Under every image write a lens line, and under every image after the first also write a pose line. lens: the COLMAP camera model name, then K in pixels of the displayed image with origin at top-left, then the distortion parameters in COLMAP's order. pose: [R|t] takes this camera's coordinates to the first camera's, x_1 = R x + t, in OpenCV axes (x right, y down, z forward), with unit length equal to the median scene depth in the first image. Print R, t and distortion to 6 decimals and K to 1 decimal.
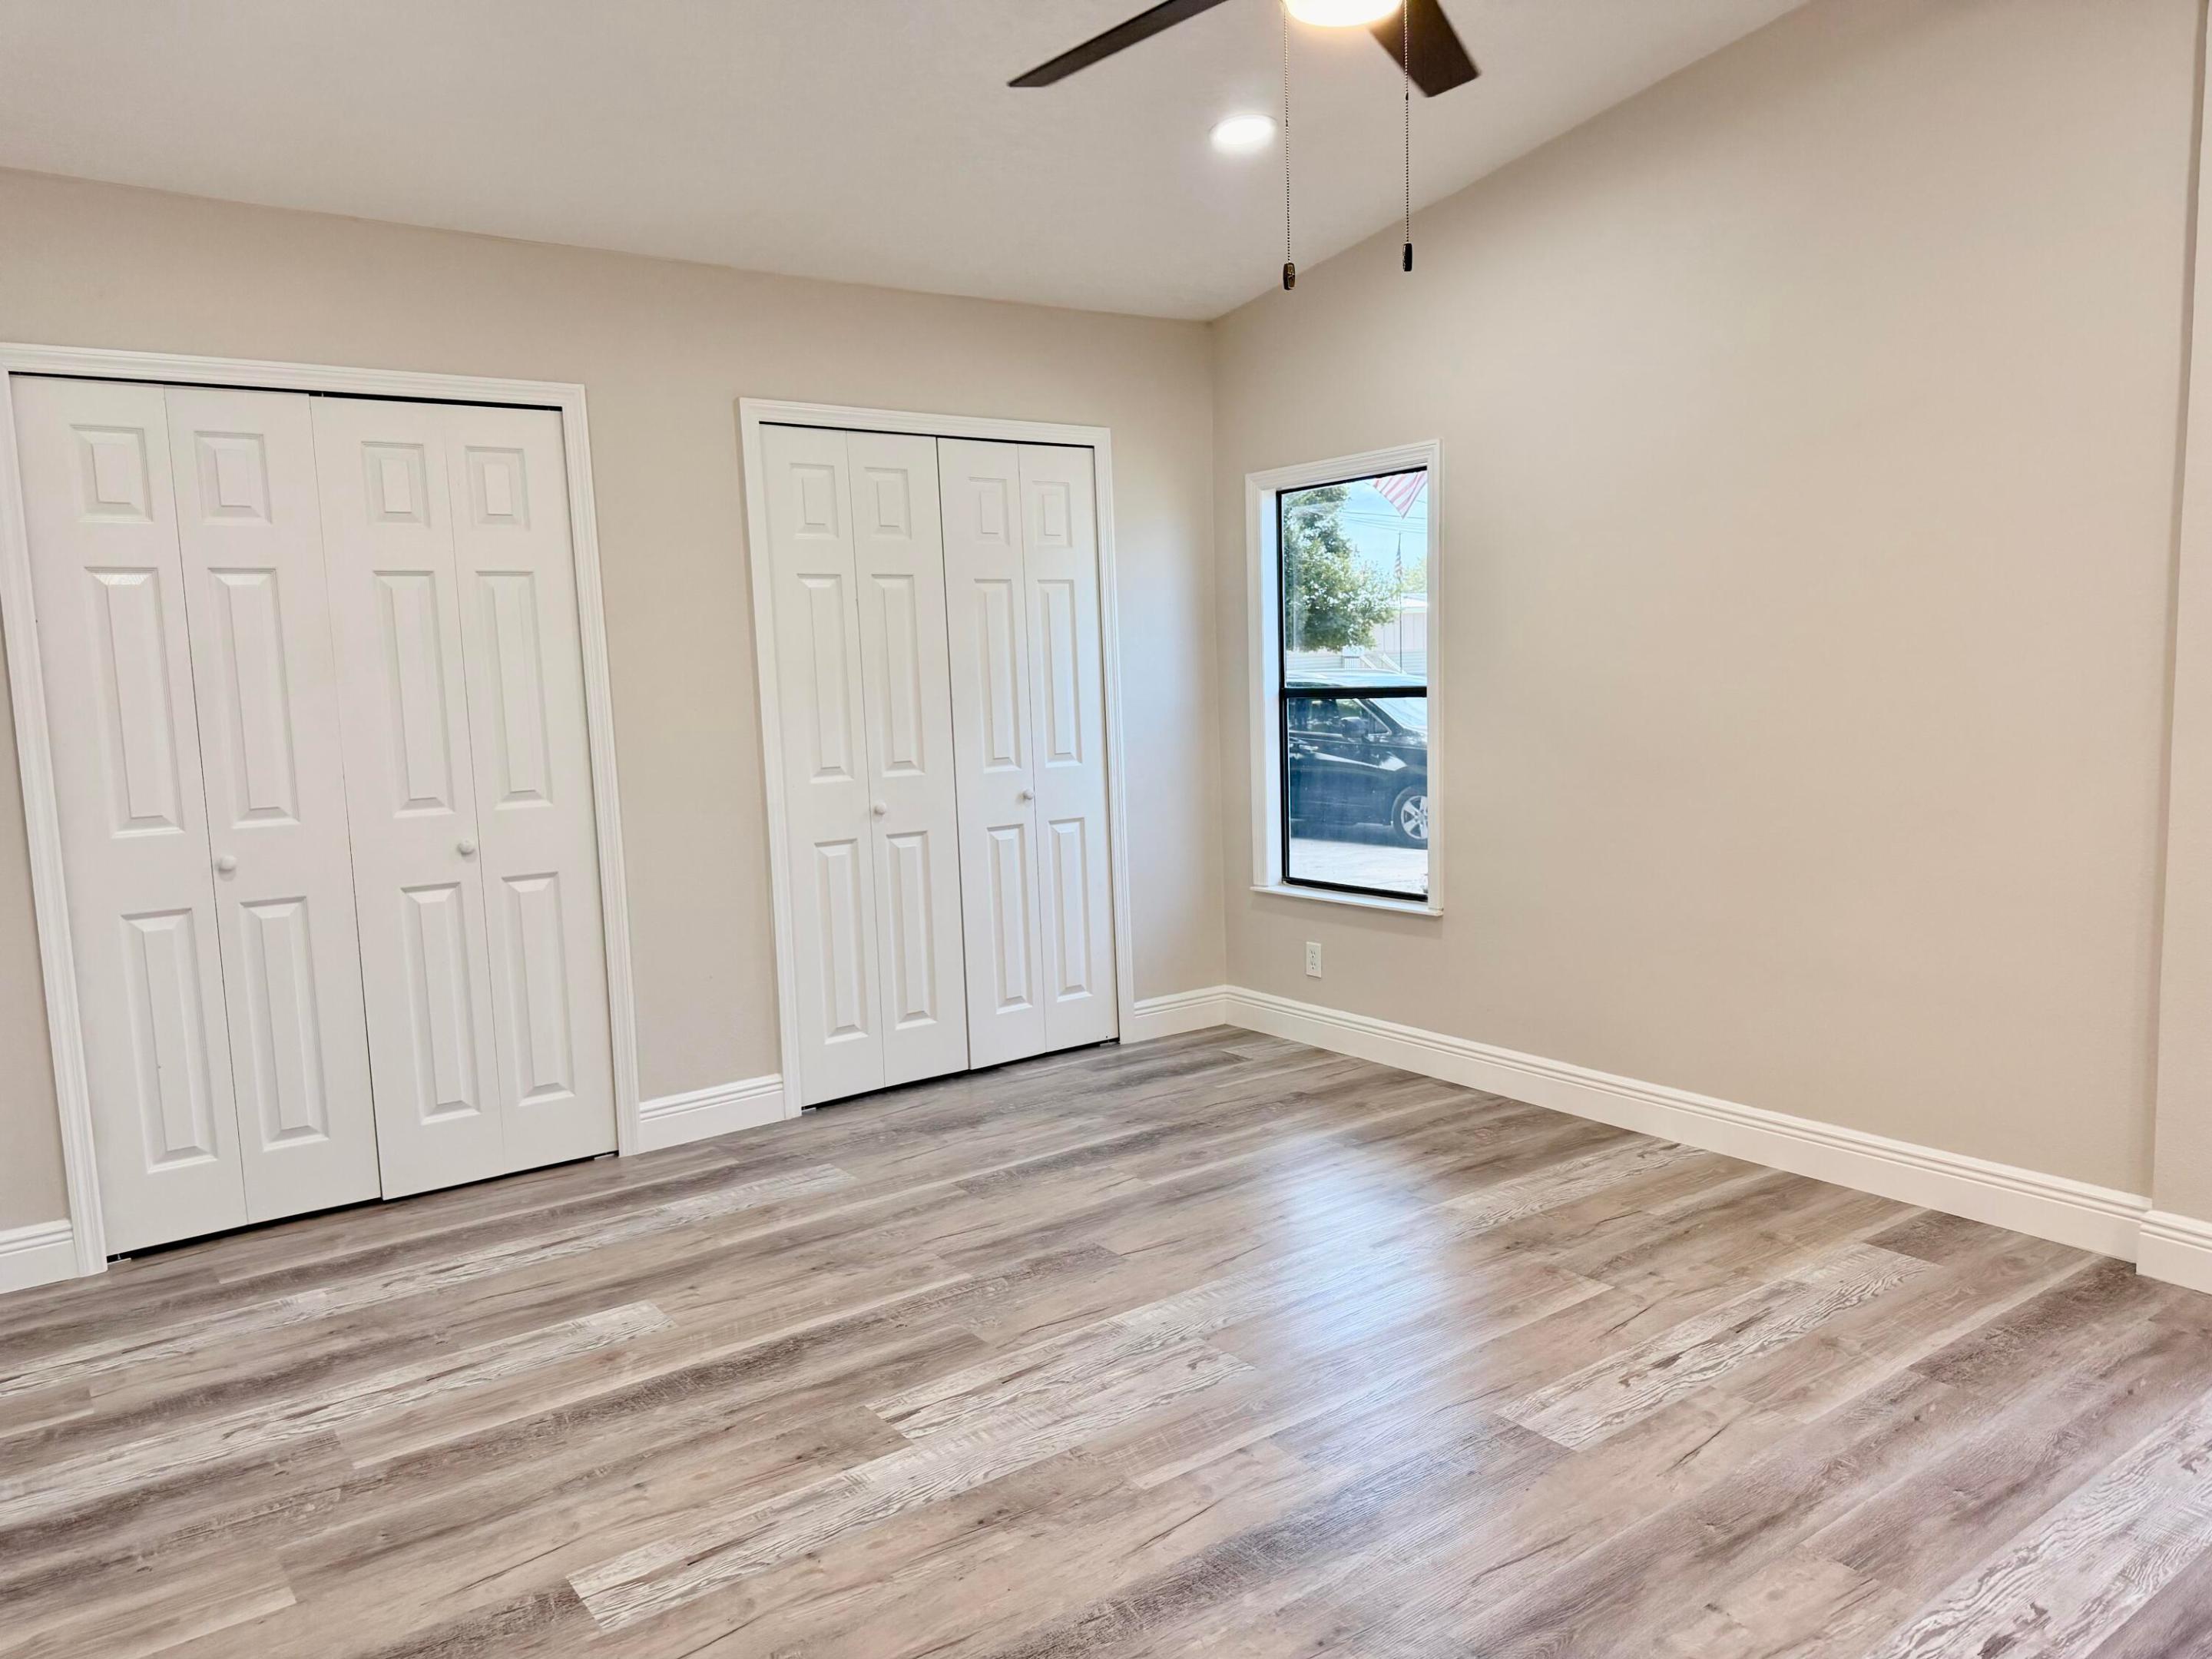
lens RADIAL K [[1543.0, 0, 1103.4], [0, 1543.0, 869.7], [0, 0, 1]] dist [0.028578, -0.063134]
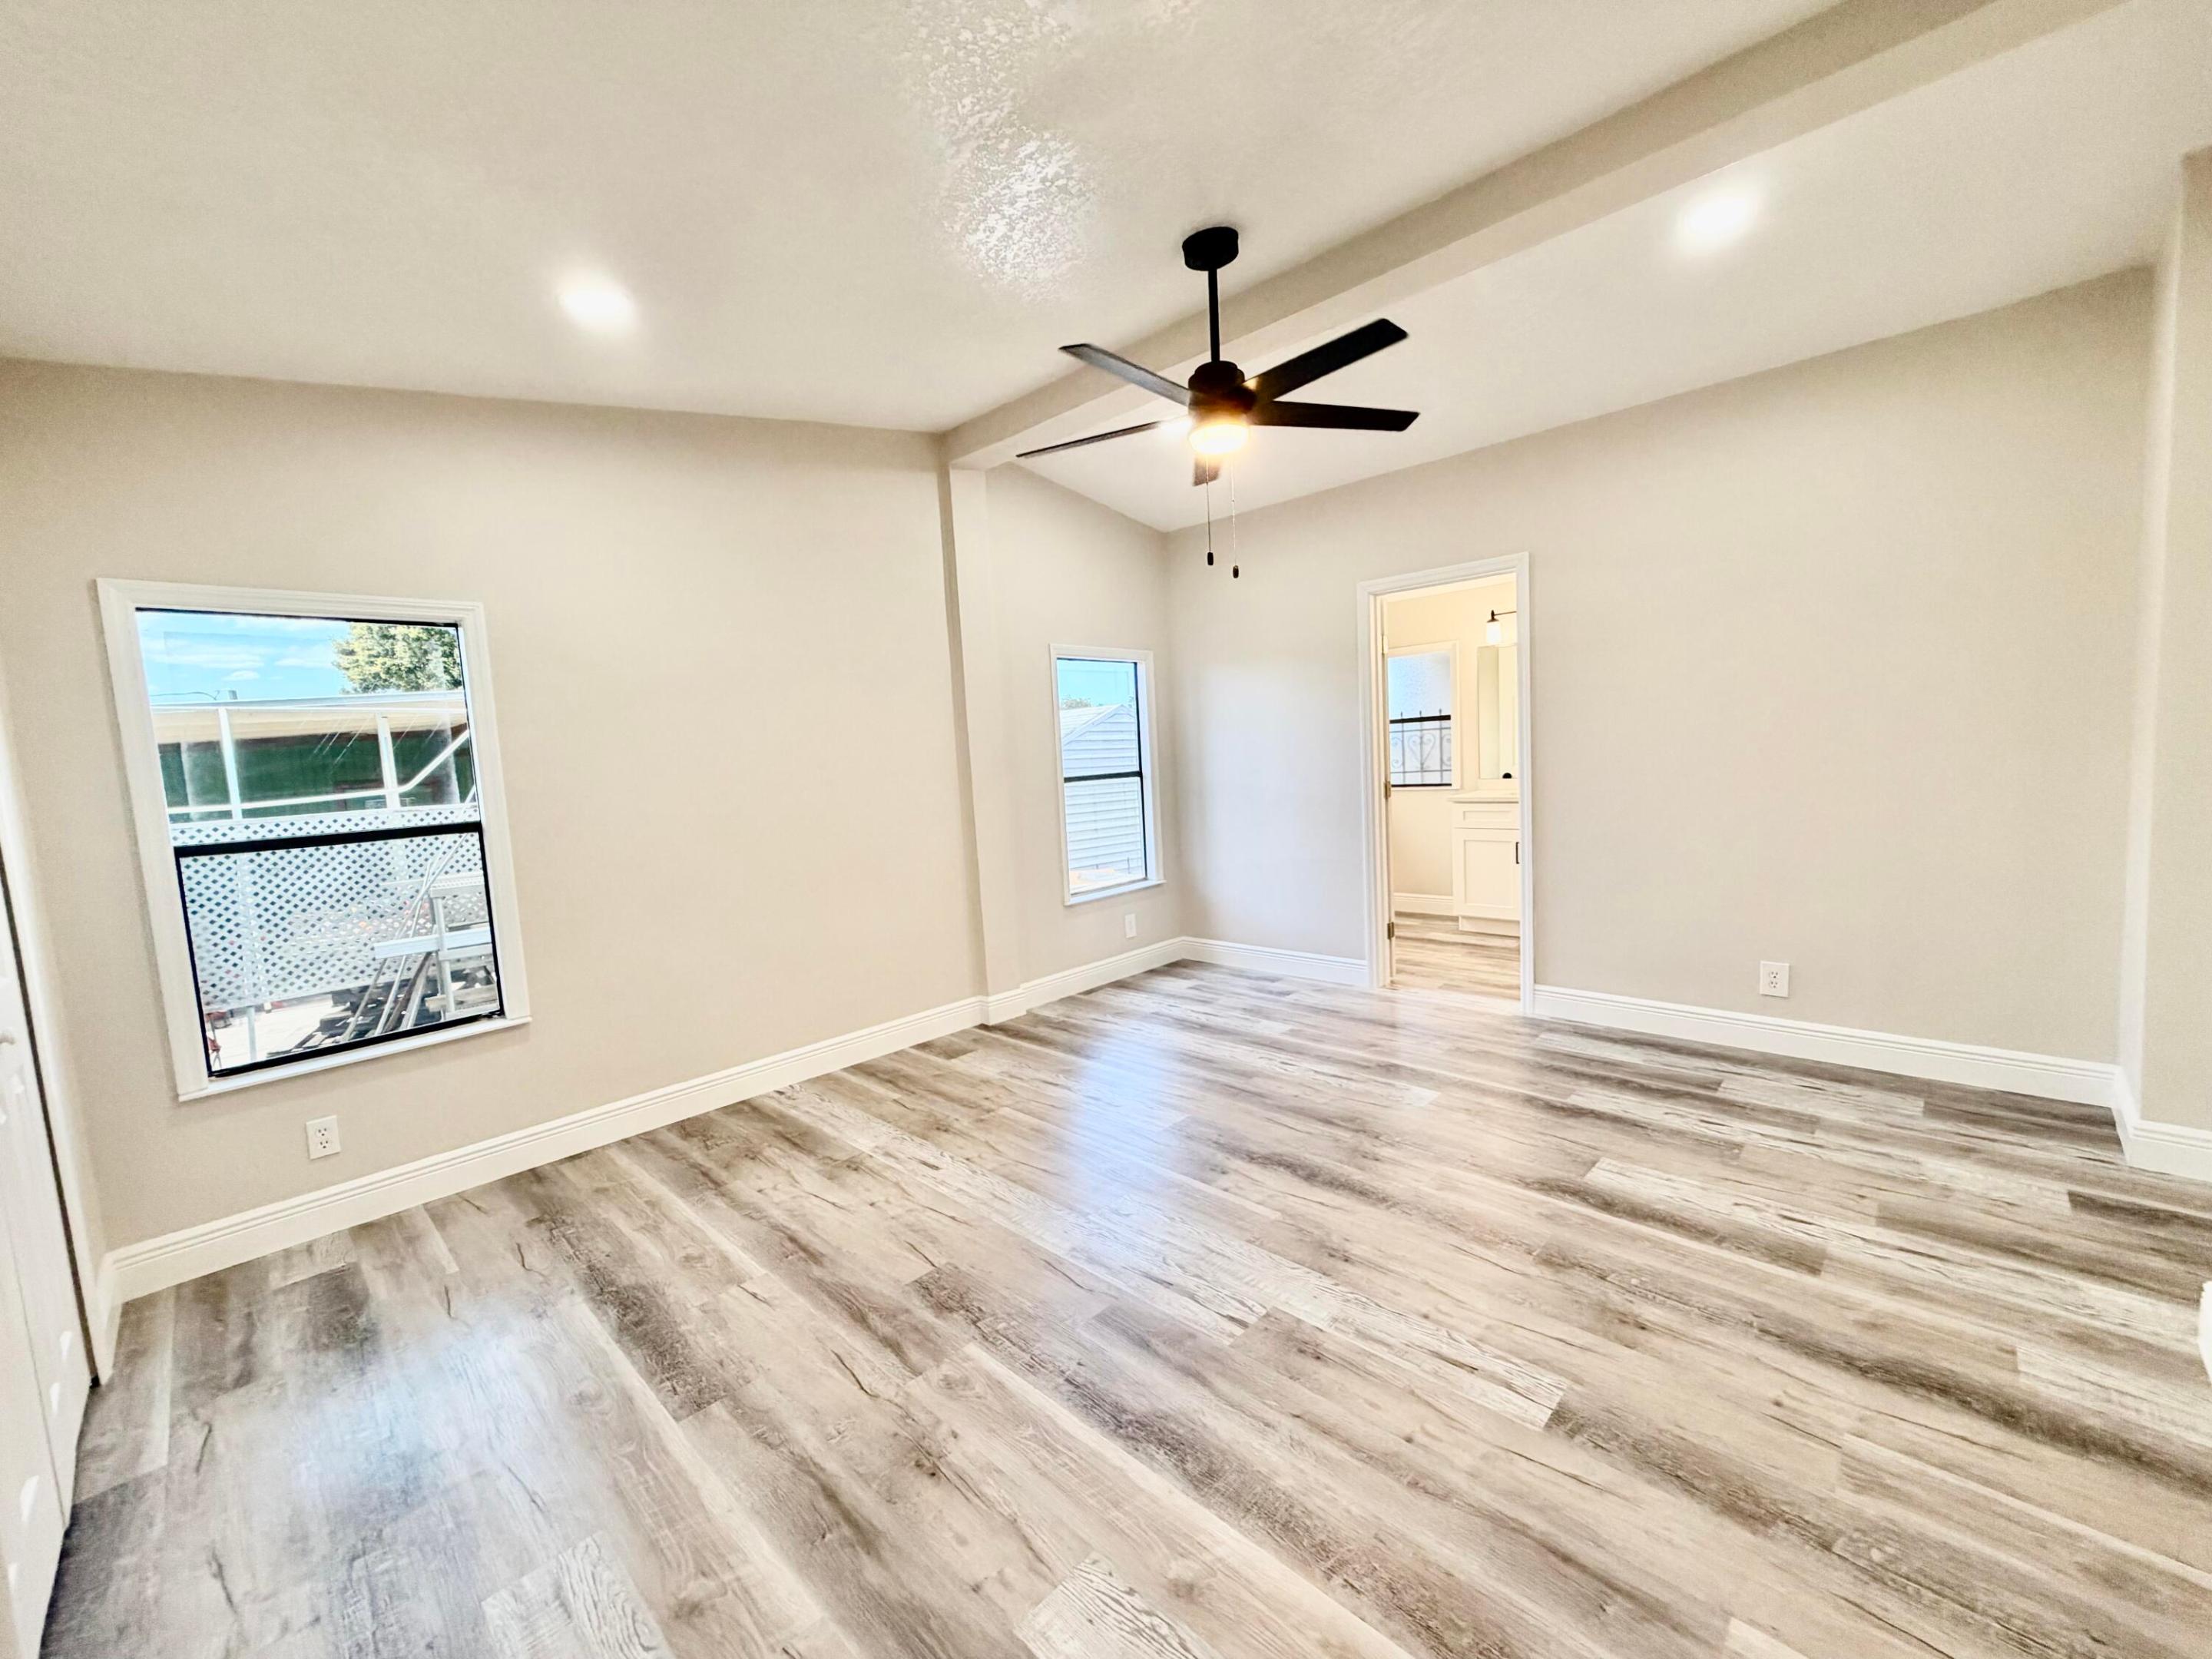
lens RADIAL K [[874.8, 0, 1106.0], [0, 874.8, 829.5], [0, 0, 1]] dist [0.031658, -0.014378]
pose [[-0.159489, -0.052716, 0.985791, -0.630260], [0.187888, 0.978700, 0.082735, -0.107495], [-0.969155, 0.198413, -0.146187, 0.859227]]
